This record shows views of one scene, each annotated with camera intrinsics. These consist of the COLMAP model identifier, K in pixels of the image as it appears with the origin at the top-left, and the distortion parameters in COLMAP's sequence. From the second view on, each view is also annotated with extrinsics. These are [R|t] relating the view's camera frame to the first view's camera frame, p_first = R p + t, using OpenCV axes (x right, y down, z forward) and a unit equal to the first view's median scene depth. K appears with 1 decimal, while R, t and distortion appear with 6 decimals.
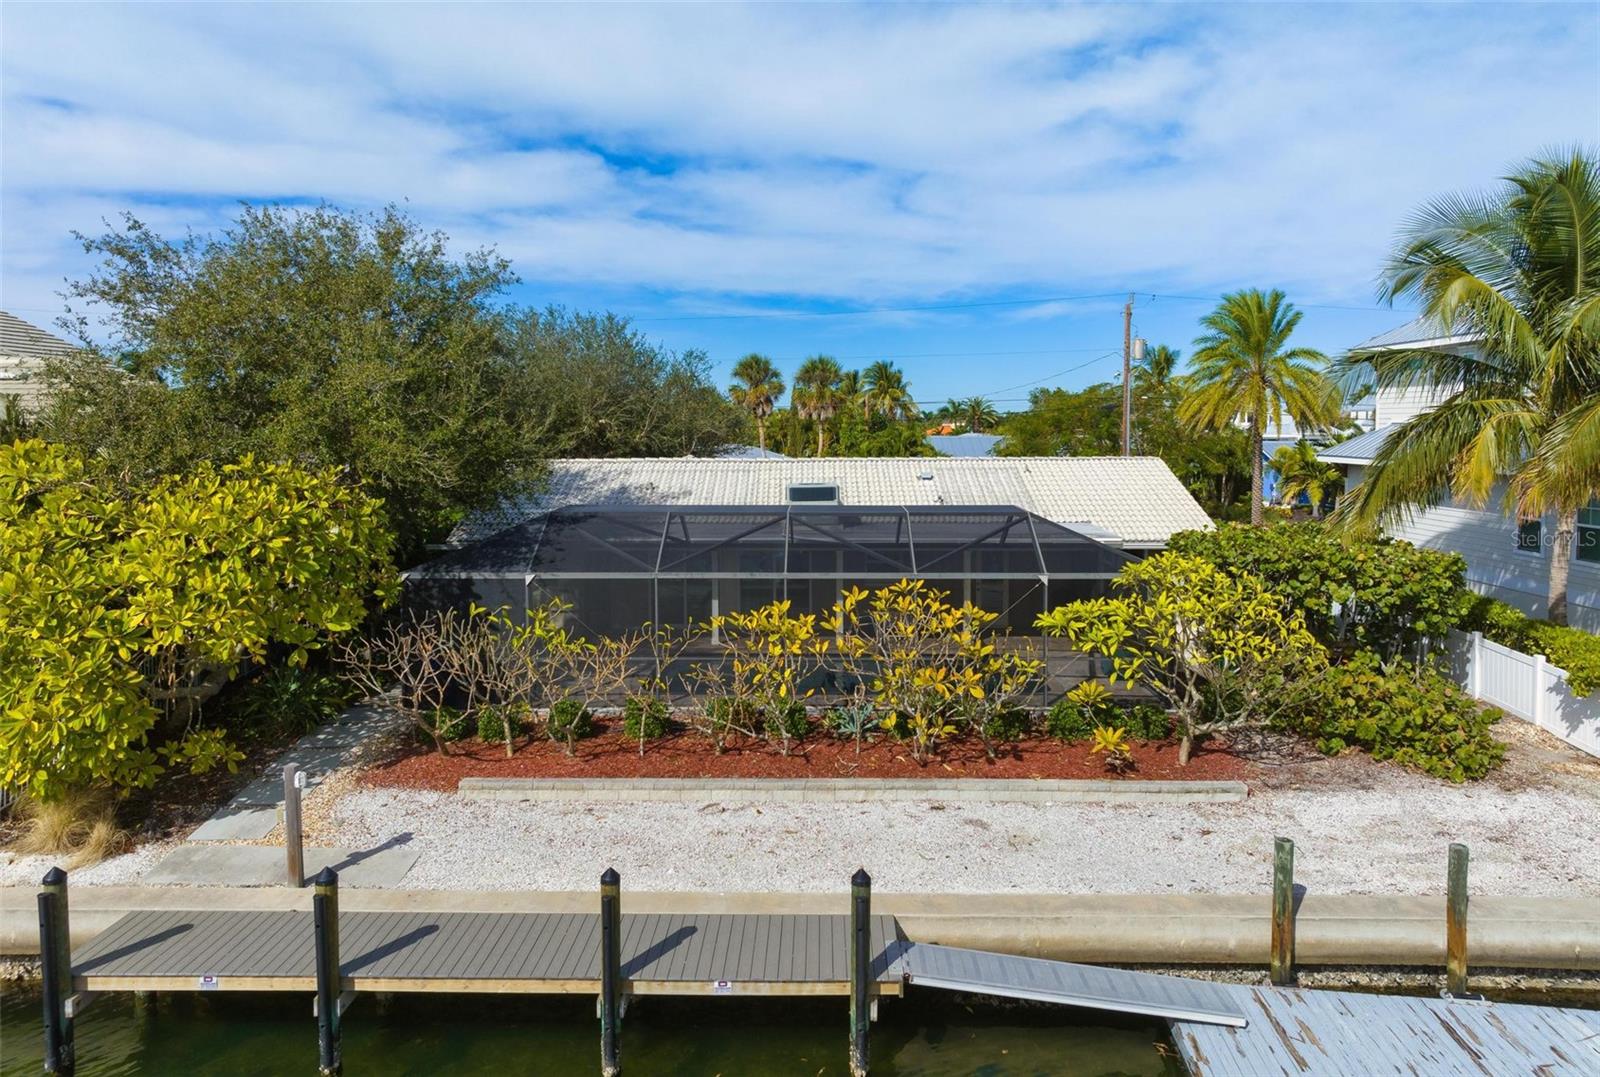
lens RADIAL K [[1080.9, 0, 801.8], [0, 1080.9, 530.6], [0, 0, 1]] dist [-0.004620, 0.001601]
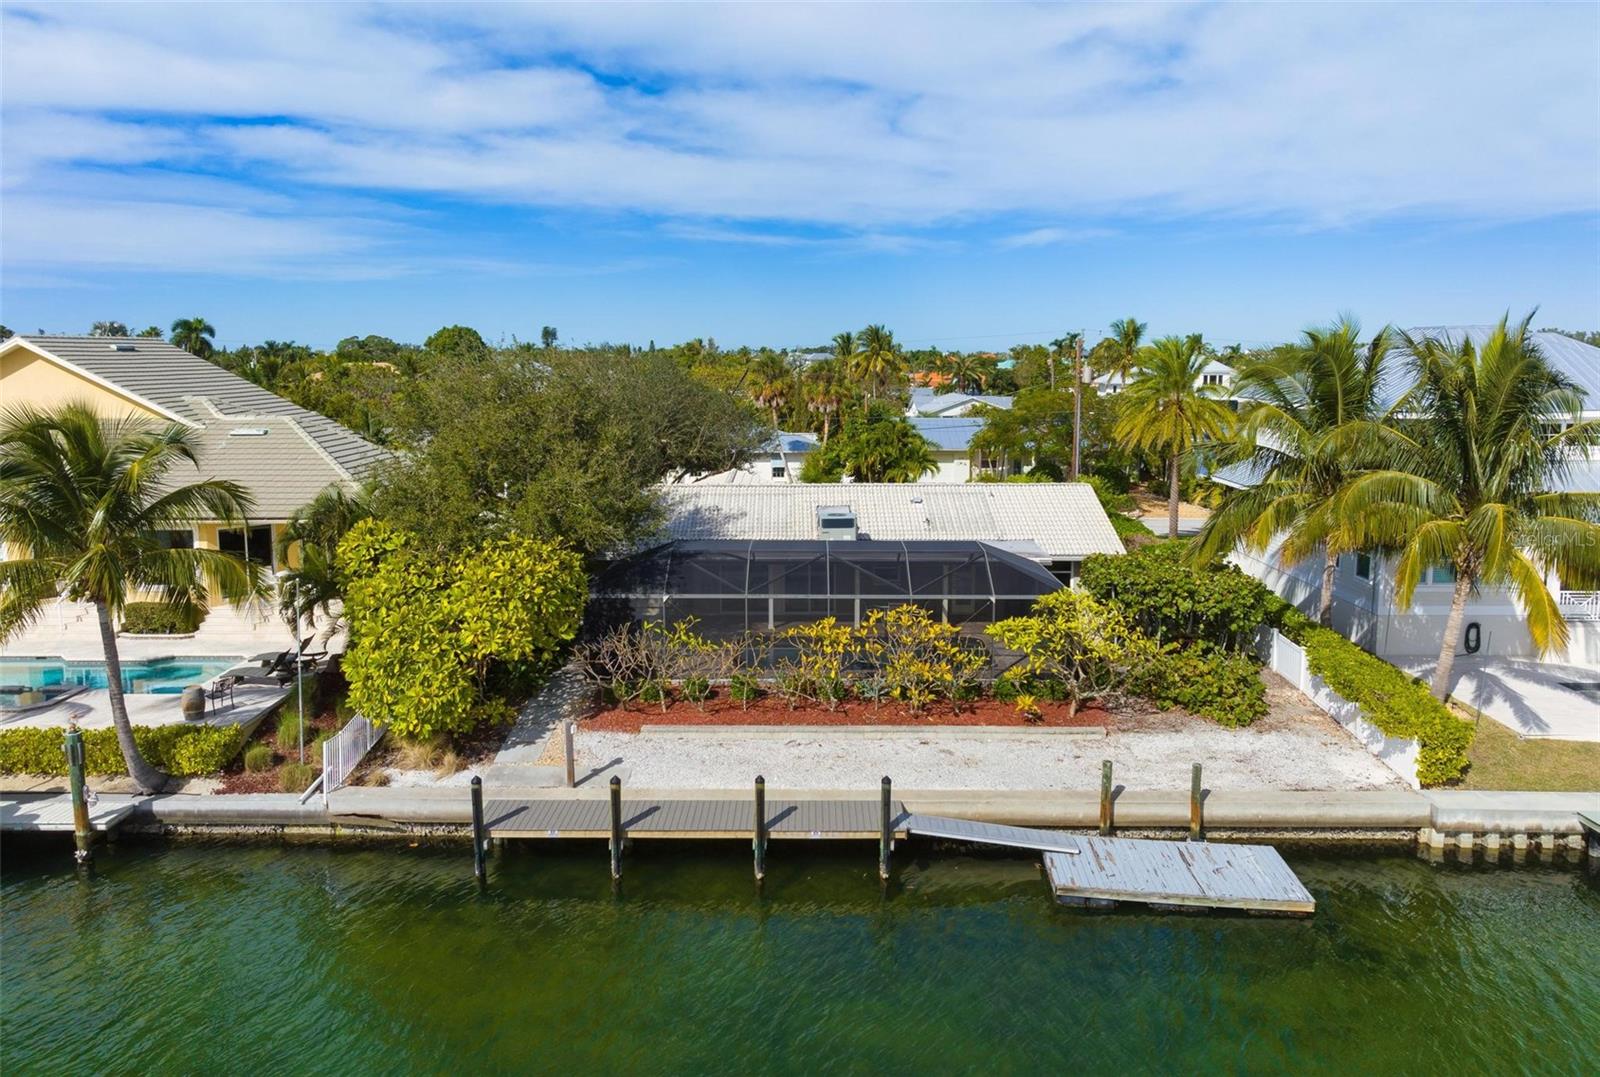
lens RADIAL K [[1070.6, 0, 795.8], [0, 1070.6, 538.8], [0, 0, 1]] dist [0.004883, -0.001327]
pose [[0.999981, -0.000044, 0.006104, -0.086644], [-0.000405, 0.997292, 0.073539, -0.186572], [-0.006091, -0.073540, 0.997274, -0.652806]]
